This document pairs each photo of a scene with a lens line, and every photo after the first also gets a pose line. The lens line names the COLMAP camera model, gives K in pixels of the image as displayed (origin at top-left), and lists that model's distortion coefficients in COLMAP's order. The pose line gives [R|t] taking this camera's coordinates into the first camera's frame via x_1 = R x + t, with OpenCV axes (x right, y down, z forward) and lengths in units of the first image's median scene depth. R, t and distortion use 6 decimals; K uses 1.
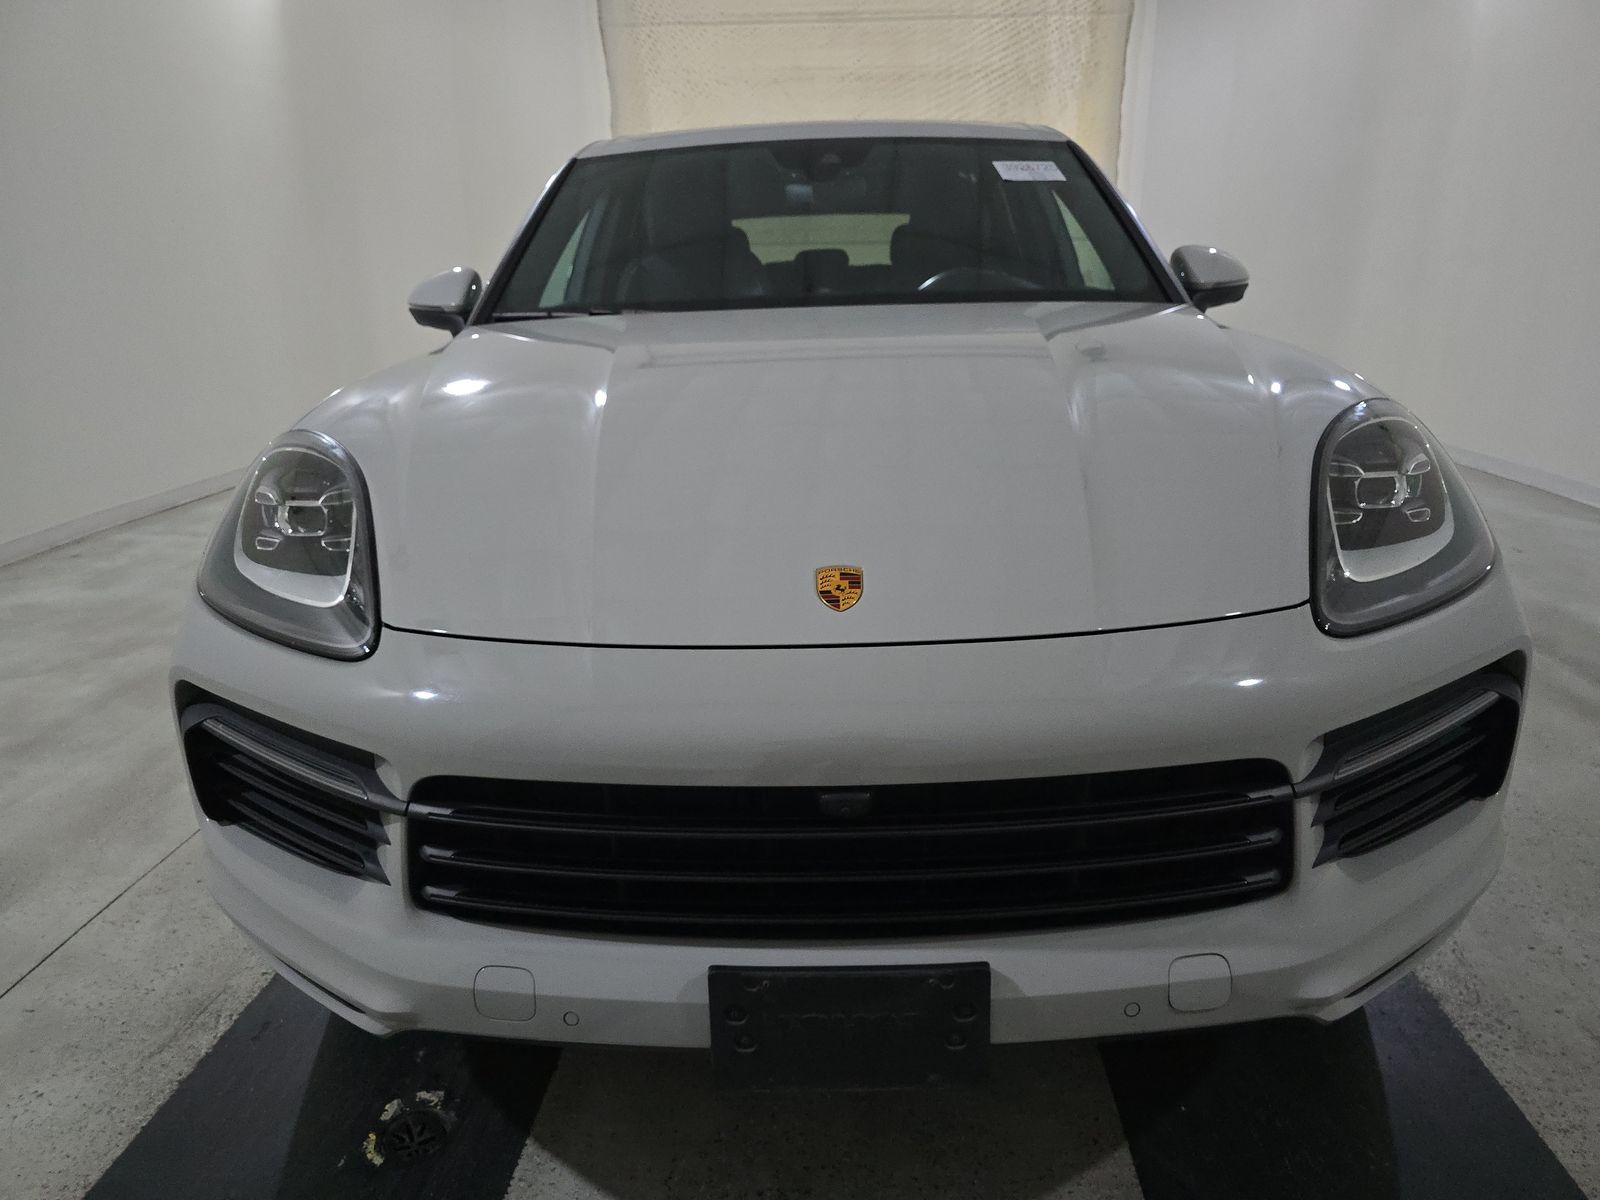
lens RADIAL K [[1061.7, 0, 800.7], [0, 1061.7, 603.5], [0, 0, 1]] dist [0.038696, -0.030416]
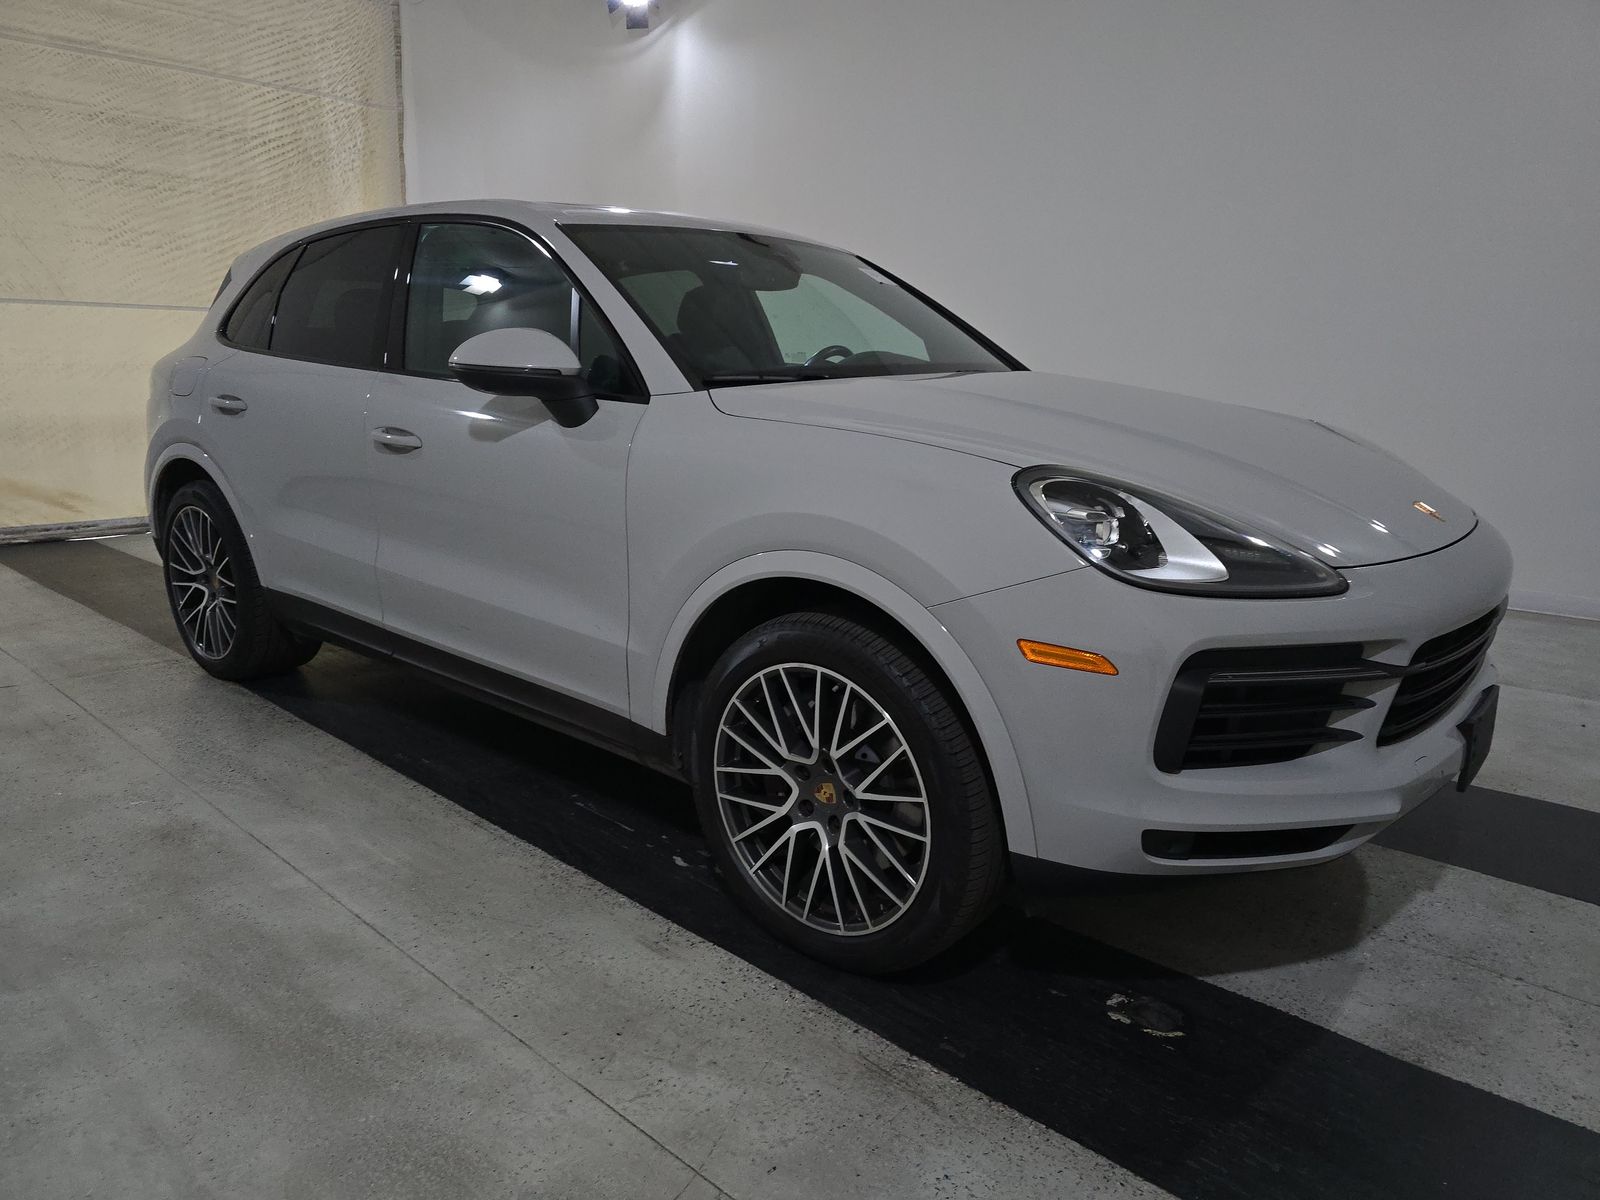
lens RADIAL K [[1061.7, 0, 798.6], [0, 1061.7, 597.6], [0, 0, 1]] dist [0.038696, -0.030416]
pose [[0.639140, -0.147995, 0.754717, -0.304097], [0.208973, 0.977810, 0.014771, -0.015803], [-0.740156, 0.148275, 0.655884, 0.088280]]
